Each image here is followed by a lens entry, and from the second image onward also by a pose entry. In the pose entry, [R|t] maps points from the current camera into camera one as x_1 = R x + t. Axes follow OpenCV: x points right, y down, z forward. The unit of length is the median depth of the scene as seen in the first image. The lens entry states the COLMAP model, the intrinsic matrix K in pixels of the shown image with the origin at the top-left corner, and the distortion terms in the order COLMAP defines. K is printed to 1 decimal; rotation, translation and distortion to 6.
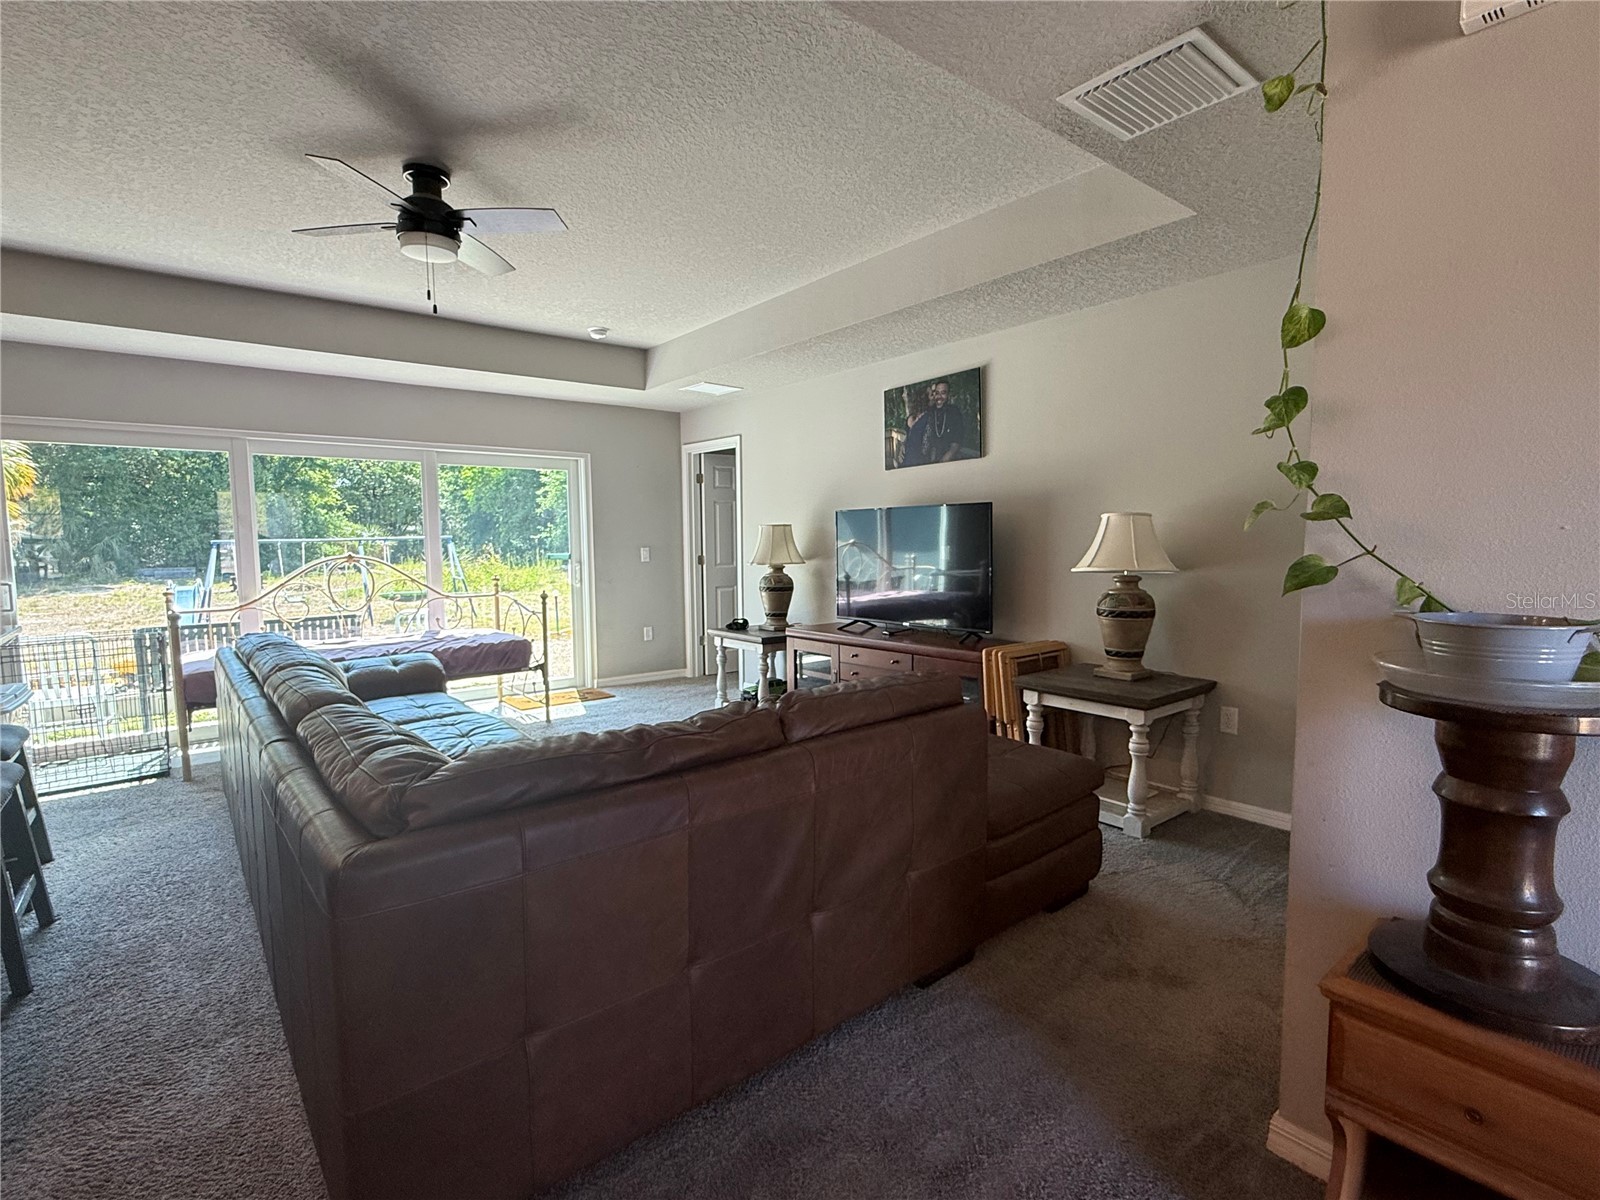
lens RADIAL K [[773.9, 0, 800.0], [0, 773.9, 600.0], [0, 0, 1]] dist [0.002715, -0.000101]
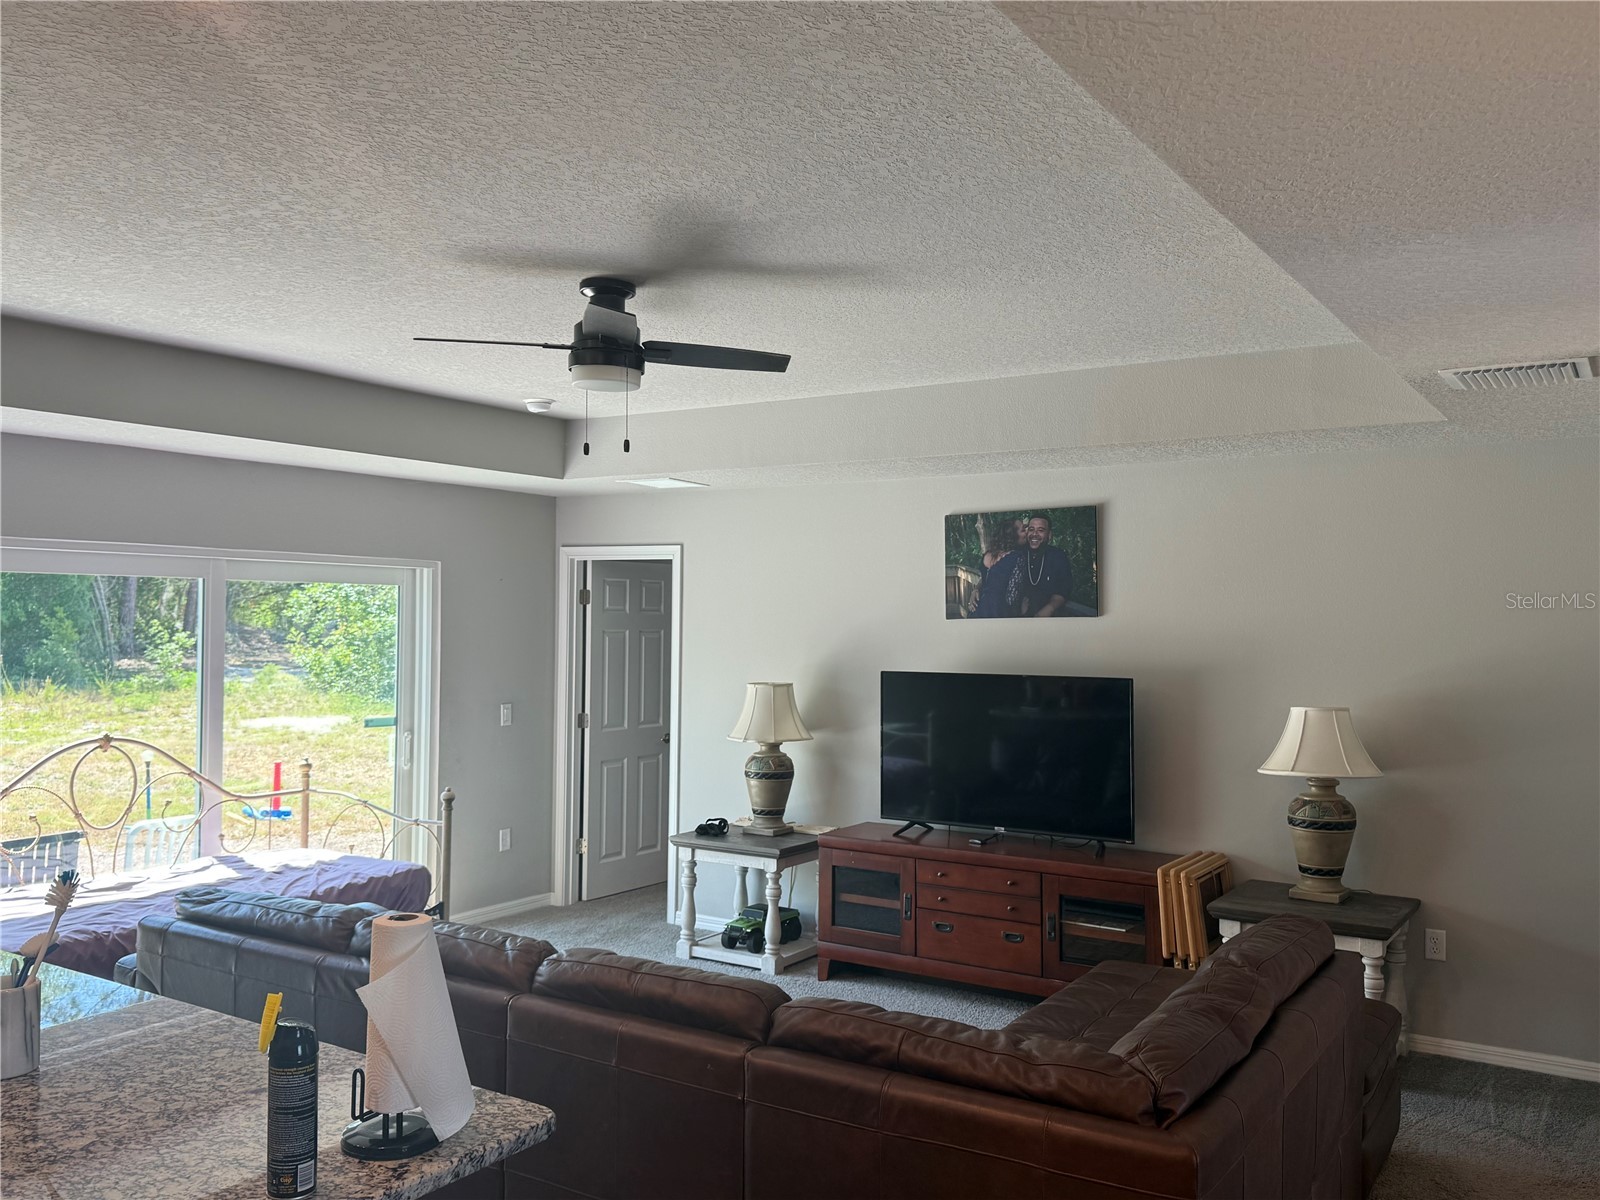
lens RADIAL K [[1340.2, 0, 800.0], [0, 1340.2, 600.0], [0, 0, 1]] dist [0.106182, -0.136865]
pose [[0.949854, 0.021207, 0.311973, -0.457221], [0.007310, 0.995919, -0.089957, -0.073563], [-0.312608, 0.087726, 0.945823, -0.203054]]
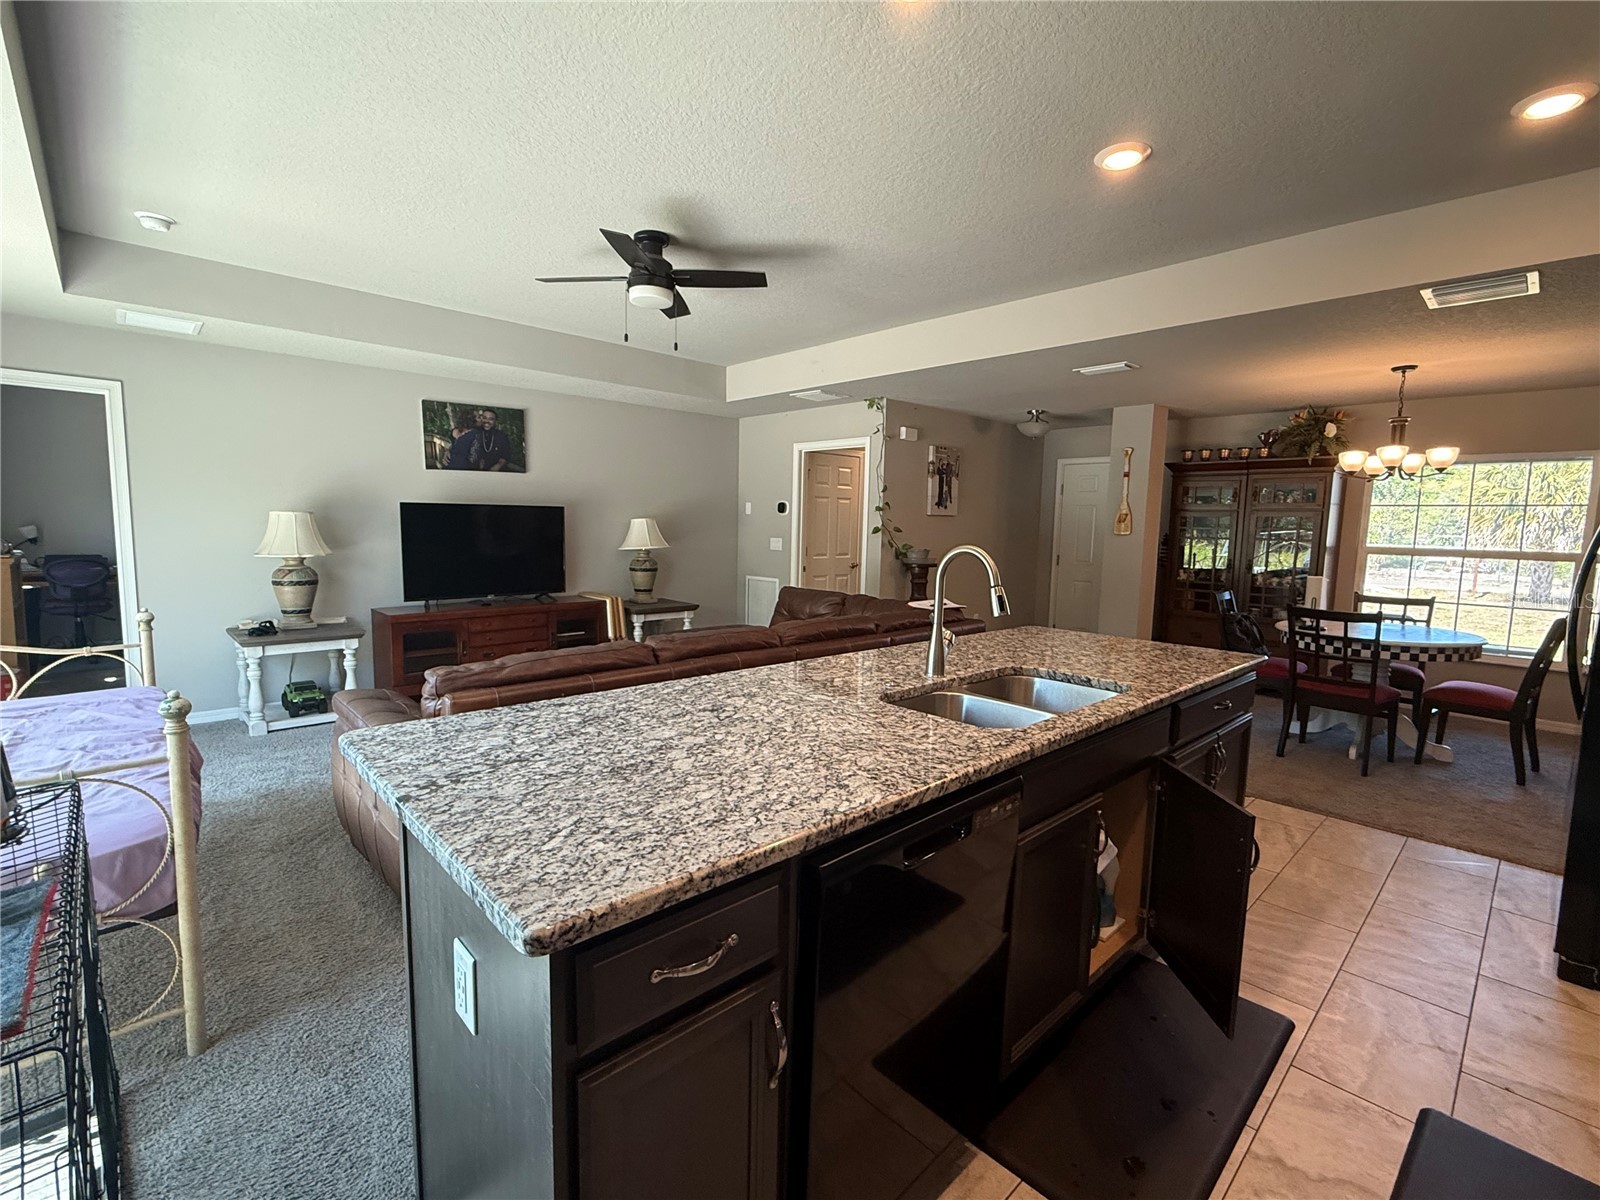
lens RADIAL K [[716.3, 0, 800.0], [0, 716.3, 600.0], [0, 0, 1]] dist [-0.000473, -0.000073]
pose [[-0.078874, -0.099157, 0.991941, -1.071018], [0.061130, 0.992687, 0.104092, -0.053762], [-0.995009, 0.068847, -0.072236, 0.565623]]
